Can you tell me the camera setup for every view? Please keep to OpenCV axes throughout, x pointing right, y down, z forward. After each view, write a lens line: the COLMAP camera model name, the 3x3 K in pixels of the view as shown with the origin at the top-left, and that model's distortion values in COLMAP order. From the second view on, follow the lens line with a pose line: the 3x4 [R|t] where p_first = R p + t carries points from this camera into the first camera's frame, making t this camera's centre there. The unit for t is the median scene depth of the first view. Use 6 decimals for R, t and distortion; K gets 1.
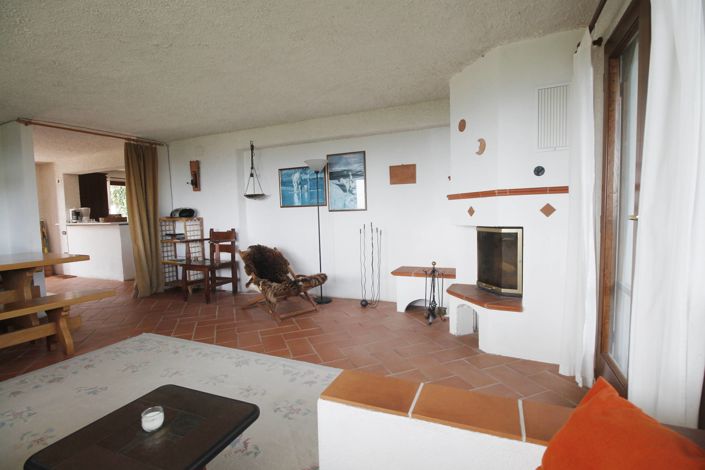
lens RADIAL K [[335.7, 0, 355.5], [0, 335.7, 234.6], [0, 0, 1]] dist [-0.001064, -0.001198]
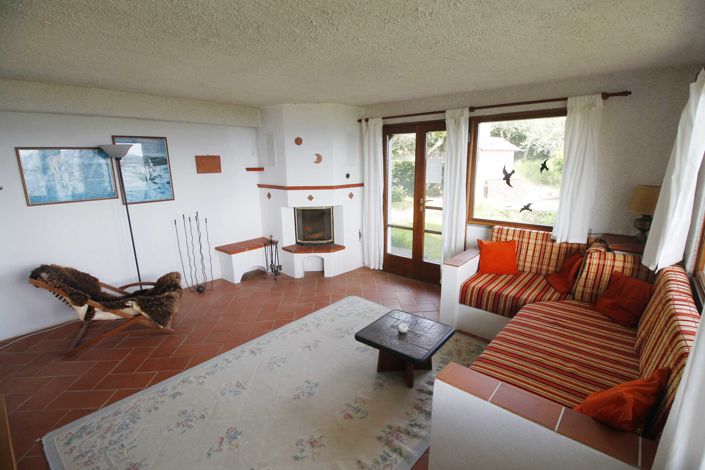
lens RADIAL K [[335.7, 0, 358.3], [0, 335.7, 237.6], [0, 0, 1]] dist [-0.001064, -0.001198]
pose [[0.292365, -0.198444, 0.935491, -0.974389], [0.068578, 0.980065, 0.186467, -0.144191], [-0.953845, 0.009638, 0.300145, 0.261388]]
